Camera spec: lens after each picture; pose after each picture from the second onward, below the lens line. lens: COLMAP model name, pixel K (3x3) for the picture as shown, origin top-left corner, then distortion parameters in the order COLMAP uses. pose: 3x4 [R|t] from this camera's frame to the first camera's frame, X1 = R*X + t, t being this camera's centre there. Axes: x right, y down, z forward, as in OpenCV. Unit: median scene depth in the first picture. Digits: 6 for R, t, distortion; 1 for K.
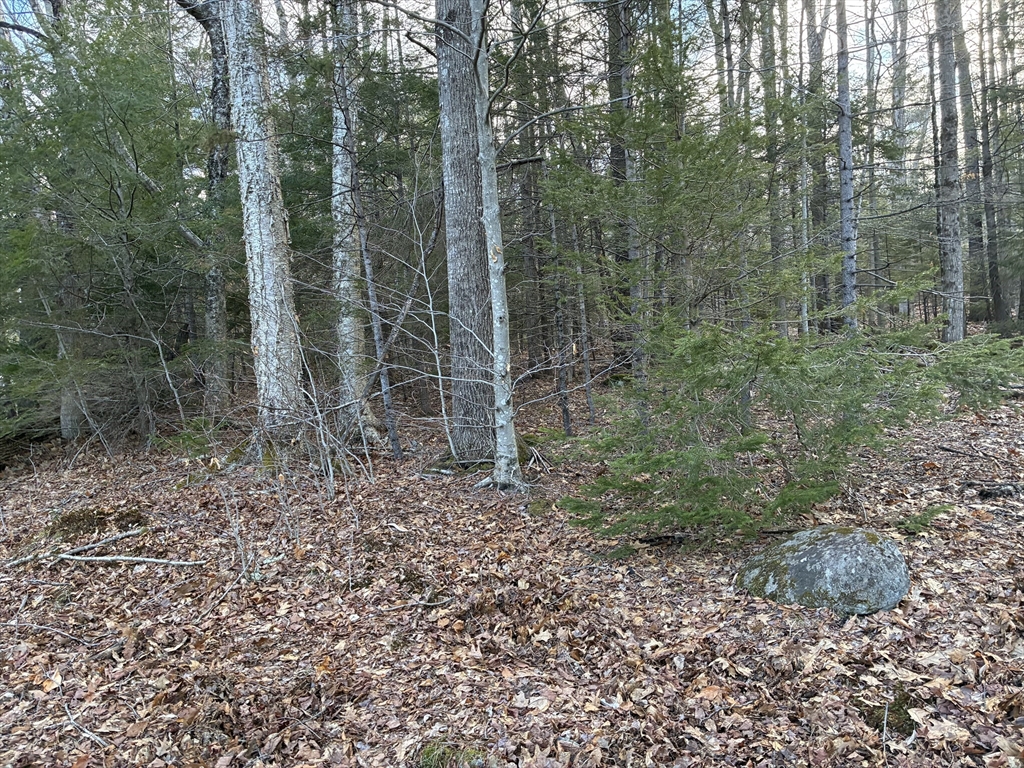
lens RADIAL K [[760.2, 0, 522.8], [0, 760.2, 383.9], [0, 0, 1]] dist [0.042650, -0.061047]
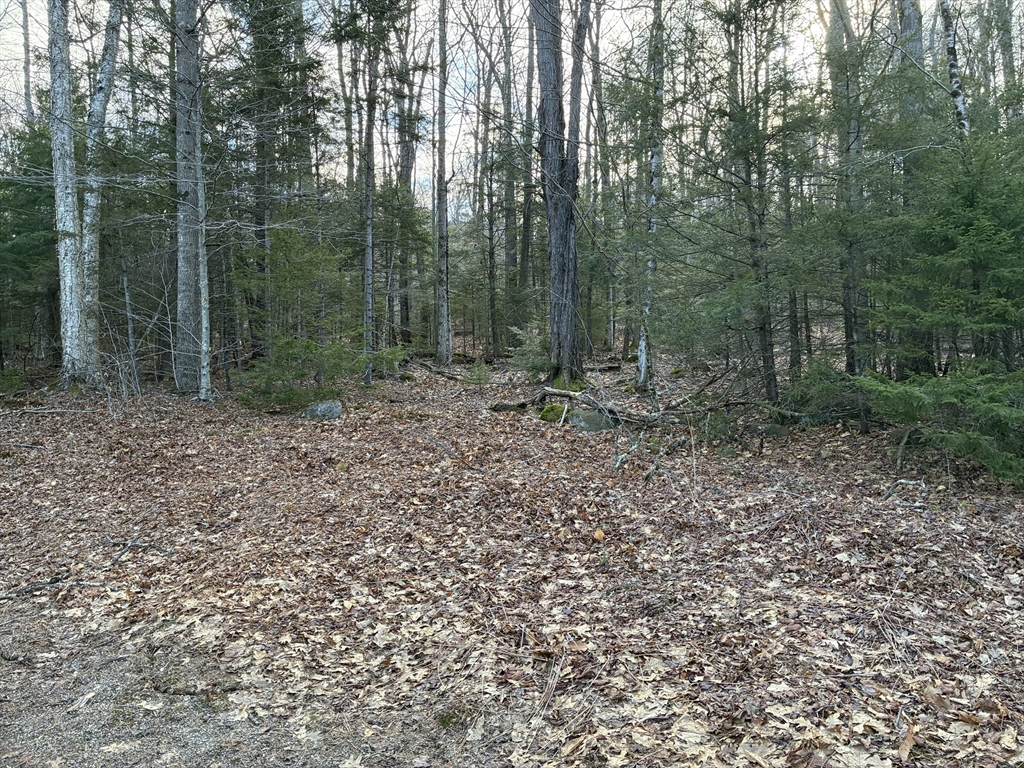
lens RADIAL K [[760.2, 0, 522.8], [0, 760.2, 383.9], [0, 0, 1]] dist [0.042650, -0.061047]
pose [[0.891638, 0.033995, 0.451472, -0.209715], [-0.026860, 0.999393, -0.022205, 0.109043], [-0.451952, 0.007673, 0.892009, -1.488721]]
